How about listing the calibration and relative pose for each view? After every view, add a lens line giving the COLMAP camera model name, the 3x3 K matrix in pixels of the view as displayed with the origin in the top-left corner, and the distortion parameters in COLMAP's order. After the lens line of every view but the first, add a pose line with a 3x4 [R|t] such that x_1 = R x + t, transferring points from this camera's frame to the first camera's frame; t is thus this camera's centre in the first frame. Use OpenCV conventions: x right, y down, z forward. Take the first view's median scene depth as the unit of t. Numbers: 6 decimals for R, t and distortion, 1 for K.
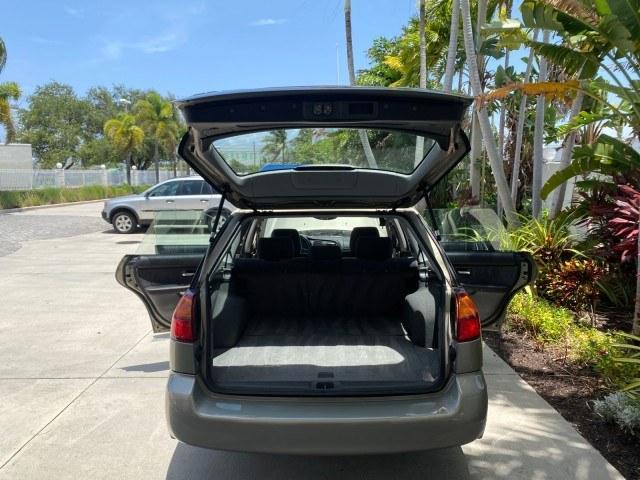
lens RADIAL K [[494.1, 0, 321.0], [0, 494.1, 237.1], [0, 0, 1]] dist [0.022114, -0.027586]
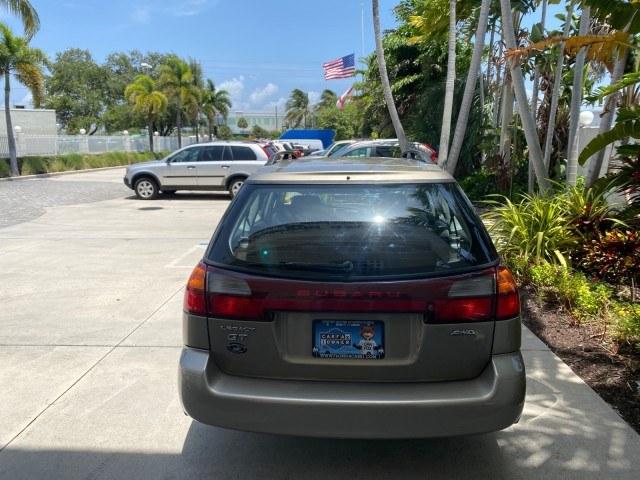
lens RADIAL K [[494.1, 0, 320.2], [0, 494.1, 240.6], [0, 0, 1]] dist [0.022114, -0.027586]
pose [[0.998923, 0.009478, -0.045415, -0.000549], [-0.006163, 0.997343, 0.072581, 0.000434], [0.045982, -0.072223, 0.996328, 0.014571]]
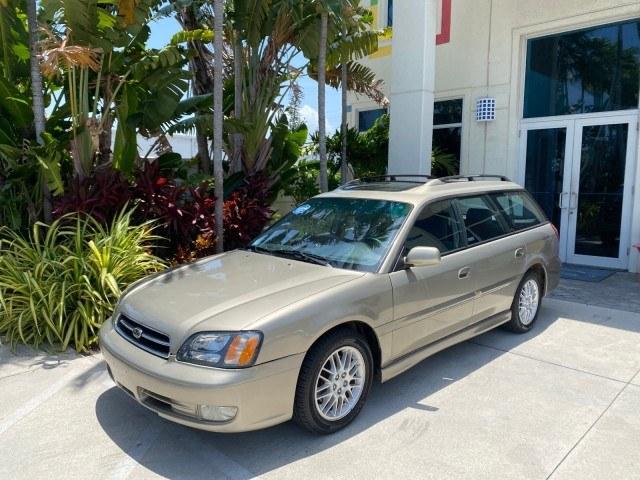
lens RADIAL K [[494.1, 0, 320.5], [0, 494.1, 244.0], [0, 0, 1]] dist [0.022114, -0.027586]
pose [[-0.706956, -0.093892, 0.700997, -0.180327], [0.079773, 0.974238, 0.210941, -0.055934], [-0.702744, 0.205047, -0.681254, 0.535266]]
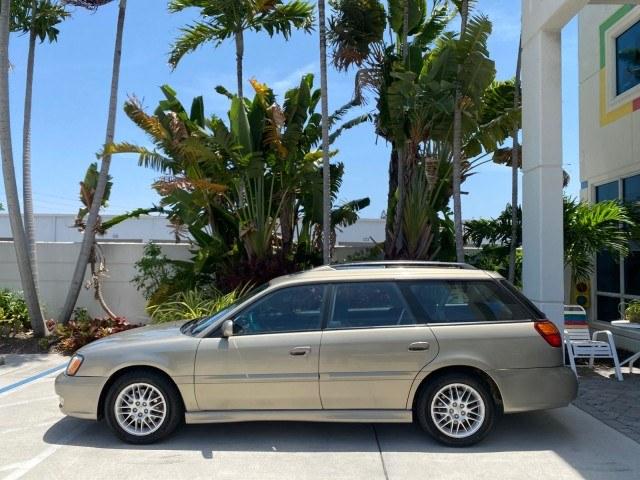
lens RADIAL K [[494.1, 0, 315.9], [0, 494.1, 242.4], [0, 0, 1]] dist [0.022114, -0.027586]
pose [[0.032514, 0.036714, 0.998797, -0.336785], [0.113671, 0.992705, -0.040190, -0.030740], [-0.992986, 0.114841, 0.028104, 0.285042]]
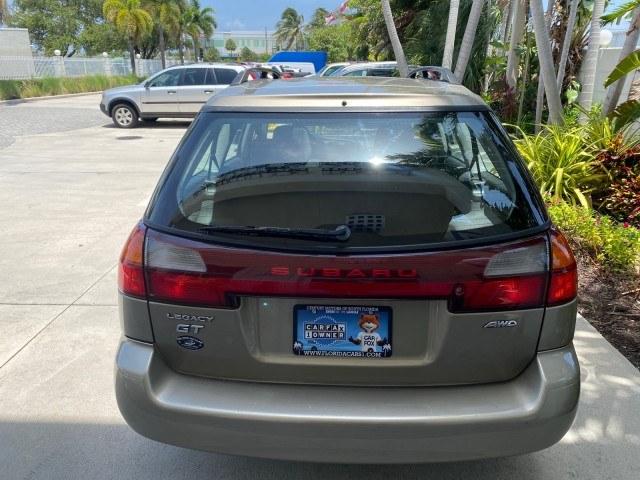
lens RADIAL K [[494.1, 0, 317.8], [0, 494.1, 239.1], [0, 0, 1]] dist [0.022114, -0.027586]
pose [[0.999337, 0.015646, -0.032867, -0.000743], [-0.008406, 0.977700, 0.209837, -0.001588], [0.035417, -0.209422, 0.977184, 0.057567]]
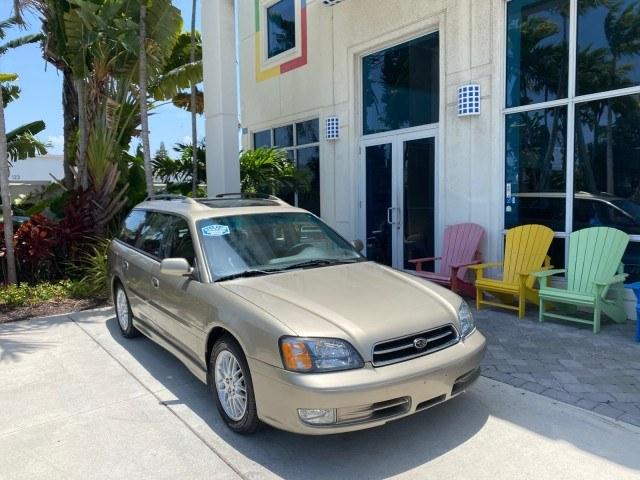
lens RADIAL K [[494.1, 0, 316.1], [0, 494.1, 243.2], [0, 0, 1]] dist [0.022114, -0.027586]
pose [[-0.592694, -0.063431, 0.802926, -0.378273], [0.113774, 0.980304, 0.161429, -0.032572], [-0.797351, 0.187030, -0.573804, 0.335883]]
